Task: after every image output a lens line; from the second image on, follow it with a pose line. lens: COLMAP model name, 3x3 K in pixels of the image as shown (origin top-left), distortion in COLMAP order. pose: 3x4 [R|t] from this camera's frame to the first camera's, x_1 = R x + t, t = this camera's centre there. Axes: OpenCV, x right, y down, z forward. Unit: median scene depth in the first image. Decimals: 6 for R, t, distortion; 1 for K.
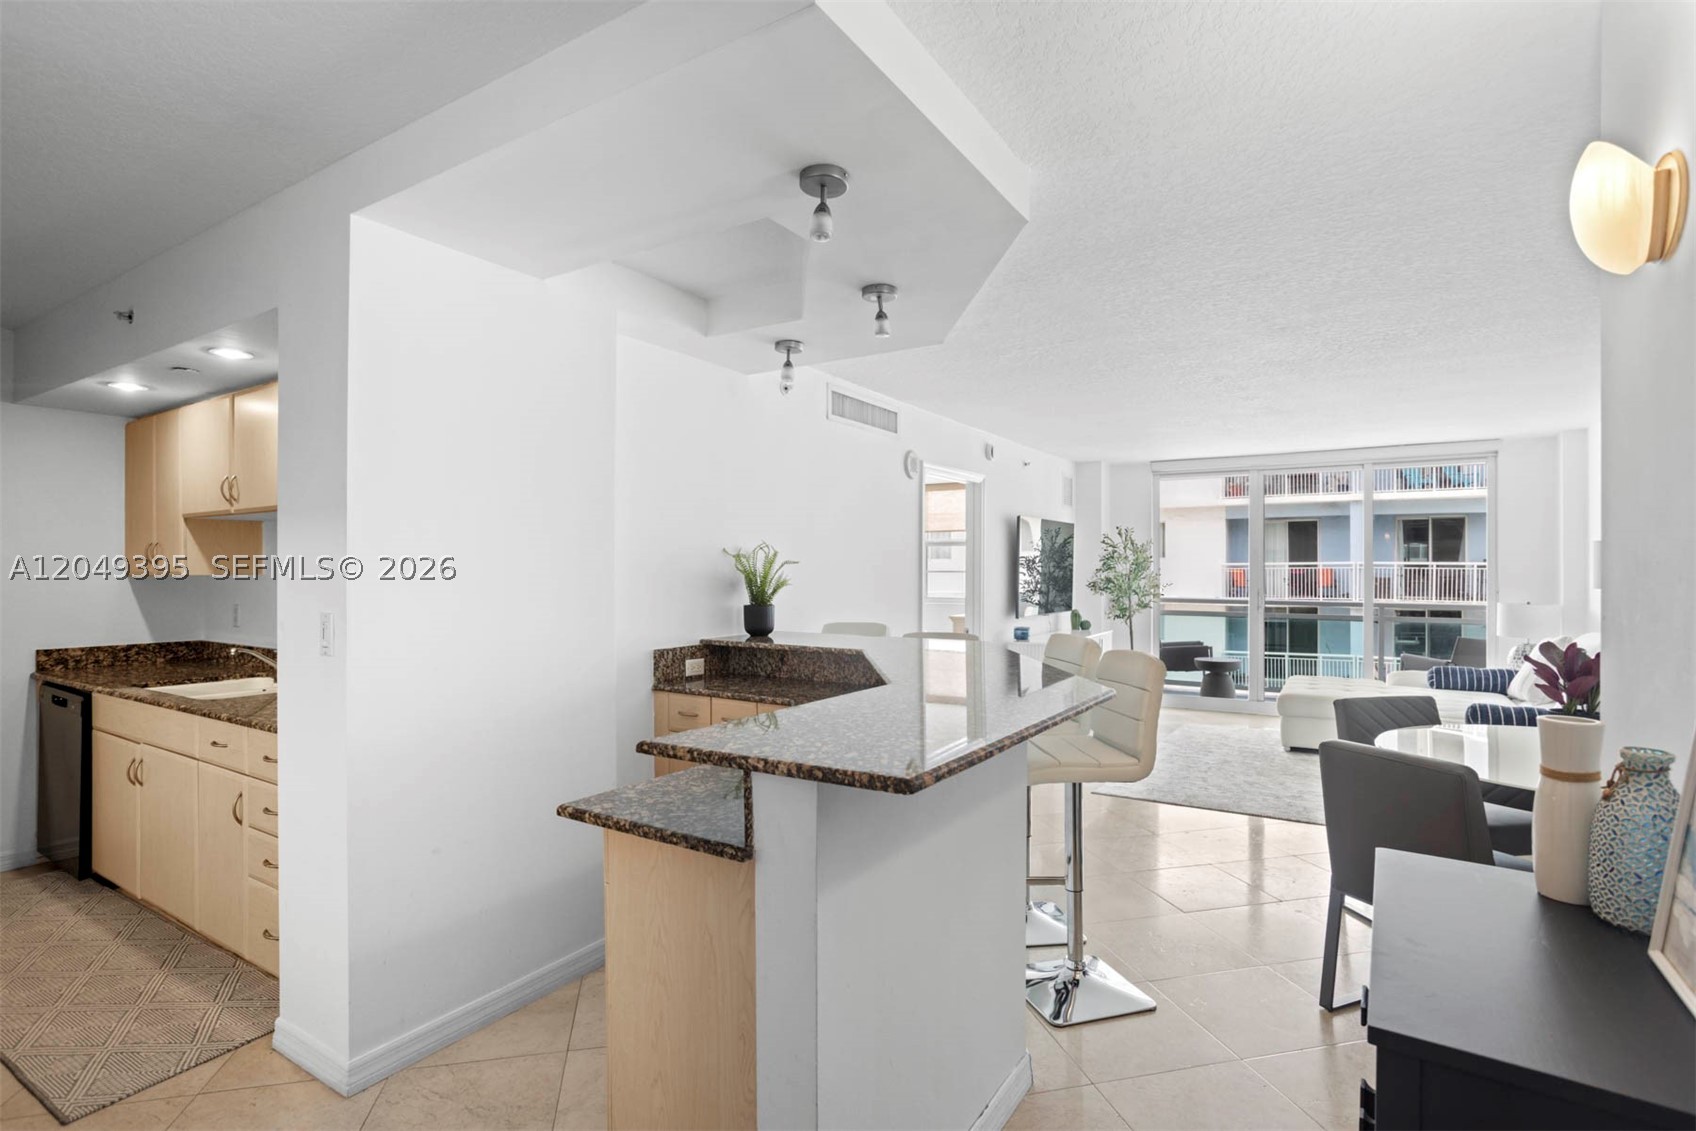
lens RADIAL K [[834.6, 0, 852.3], [0, 834.6, 566.7], [0, 0, 1]] dist [-0.034877, 0.016499]
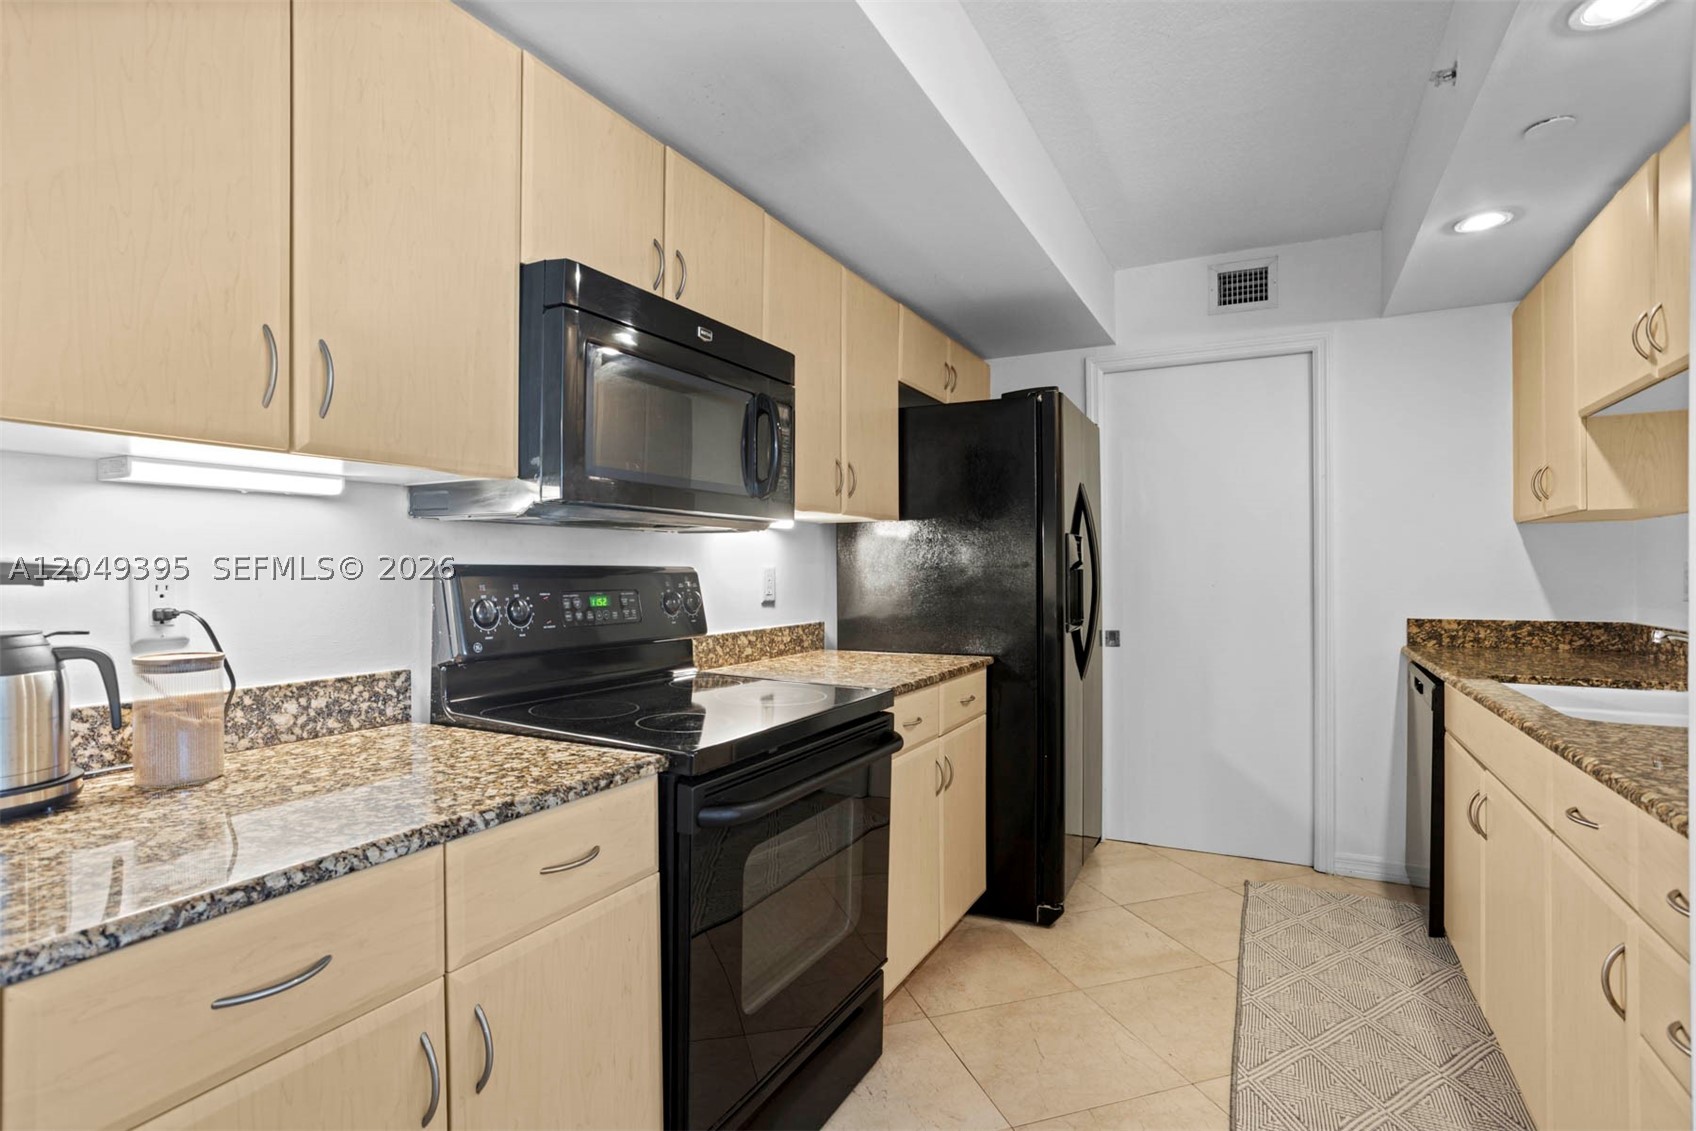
lens RADIAL K [[834.6, 0, 851.3], [0, 834.6, 575.0], [0, 0, 1]] dist [-0.034877, 0.016499]
pose [[0.090659, 0.005300, -0.995868, -0.239194], [0.008592, 0.999944, 0.006104, 0.048858], [0.995845, -0.009110, 0.090609, 0.380883]]
